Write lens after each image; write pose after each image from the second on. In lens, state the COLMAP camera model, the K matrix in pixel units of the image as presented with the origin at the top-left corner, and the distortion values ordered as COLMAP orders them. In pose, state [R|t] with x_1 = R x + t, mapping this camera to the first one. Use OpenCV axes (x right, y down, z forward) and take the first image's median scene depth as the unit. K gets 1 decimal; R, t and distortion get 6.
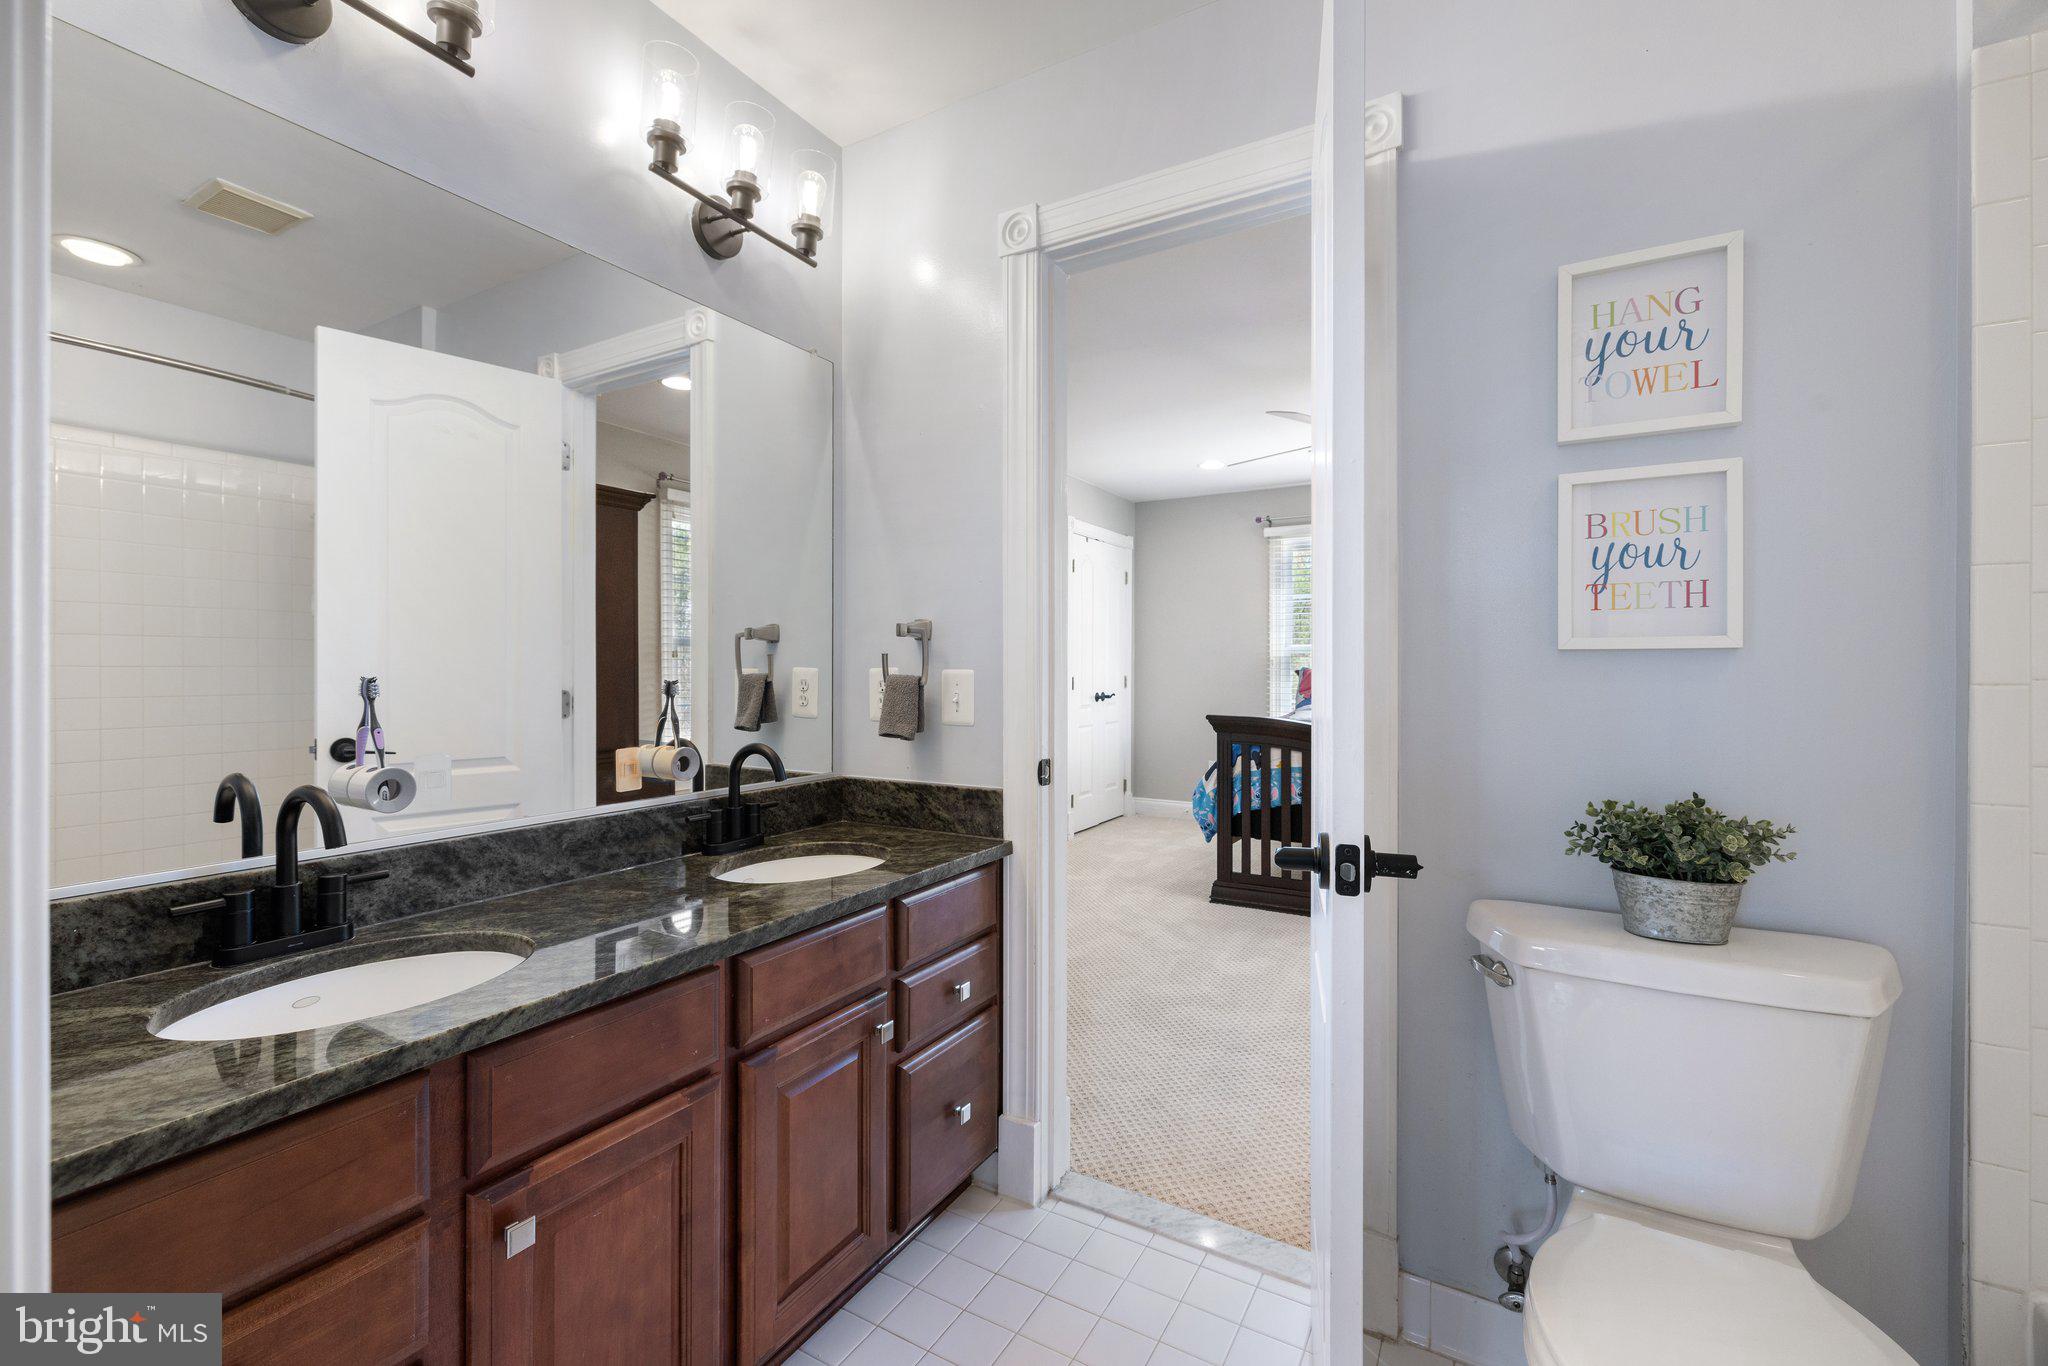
lens RADIAL K [[882.3, 0, 1020.8], [0, 882.3, 672.2], [0, 0, 1]] dist [-0.001465, -0.000345]
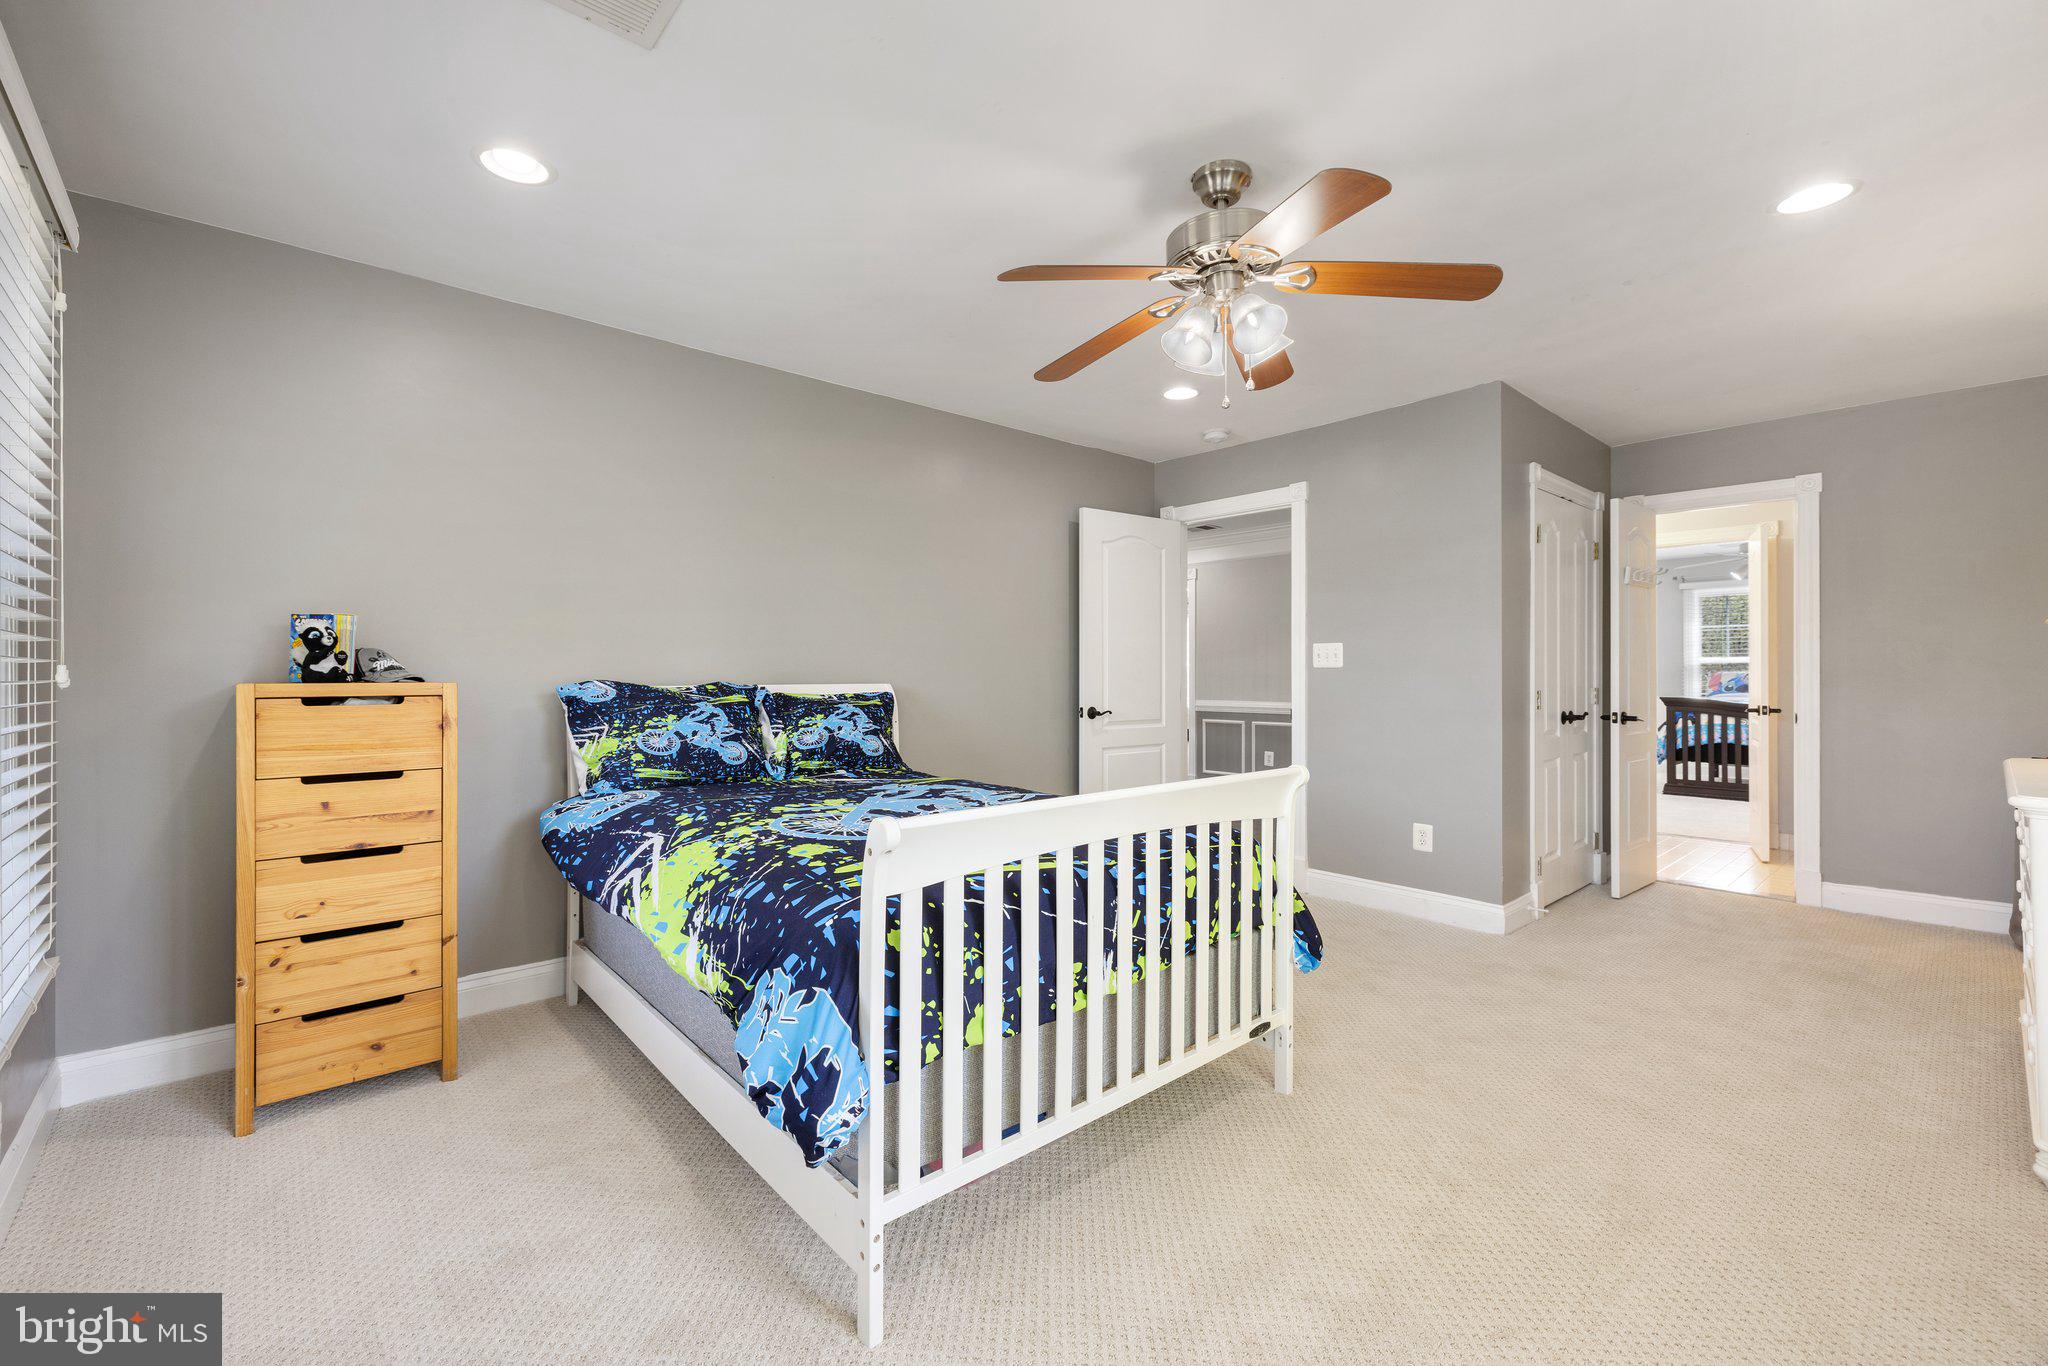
lens RADIAL K [[882.3, 0, 1005.1], [0, 882.3, 668.6], [0, 0, 1]] dist [-0.001465, -0.000345]
pose [[0.946915, 0.002406, -0.321474, -0.522135], [-0.007229, 0.999879, -0.013810, 0.025154], [0.321402, 0.015401, 0.946818, -1.271568]]
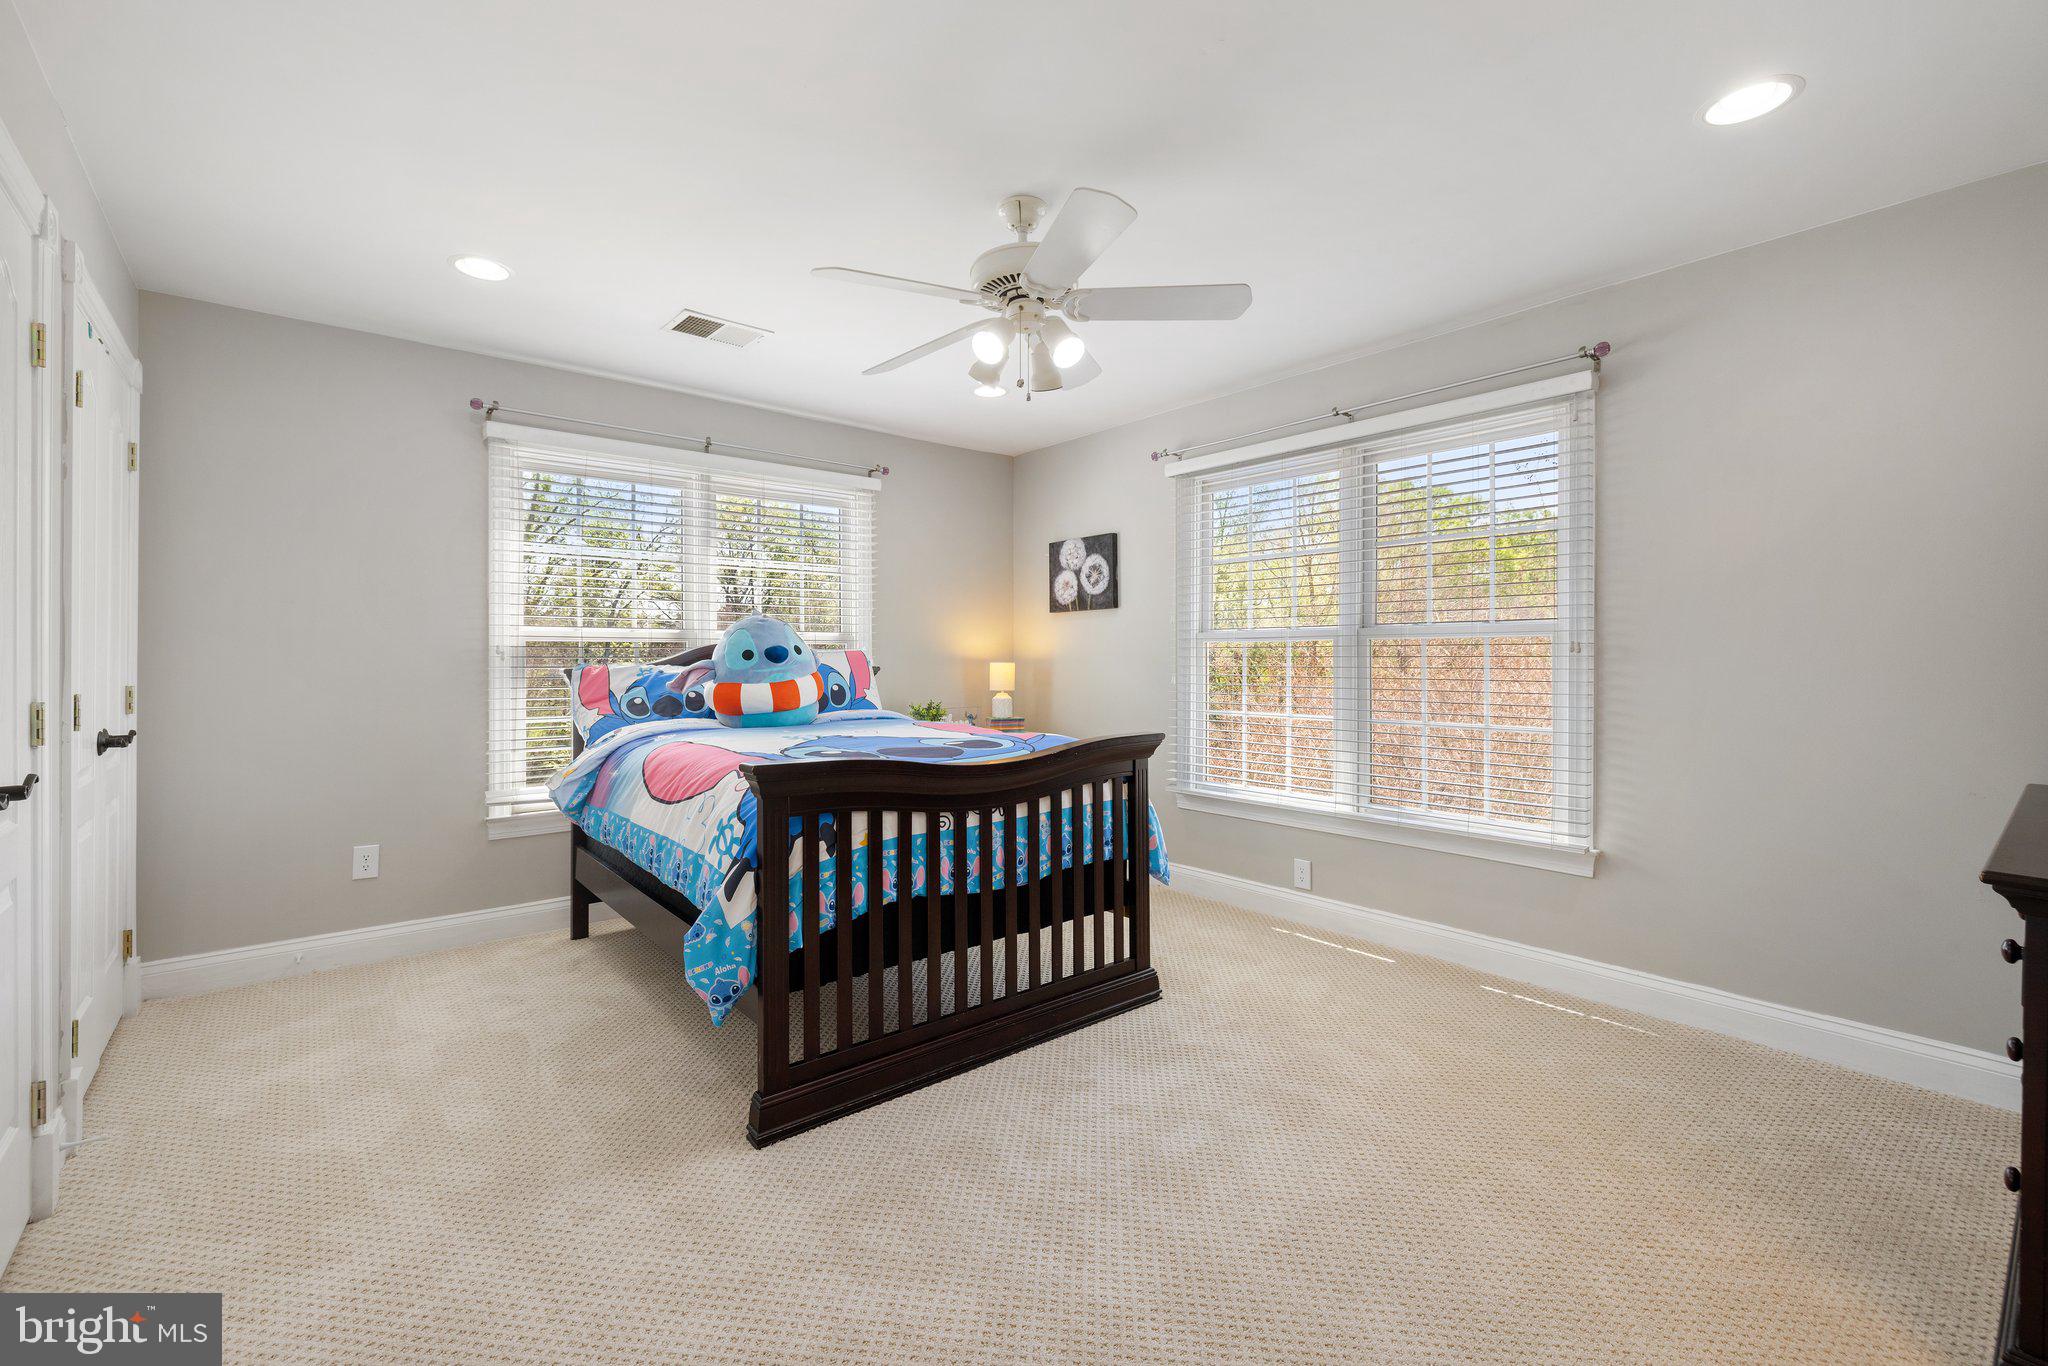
lens RADIAL K [[882.3, 0, 1032.8], [0, 882.3, 666.6], [0, 0, 1]] dist [-0.001465, -0.000345]
pose [[0.376050, -0.008665, 0.926559, -0.180723], [0.006492, 0.999956, 0.006717, -0.008007], [-0.926577, 0.003489, 0.376090, 0.680386]]
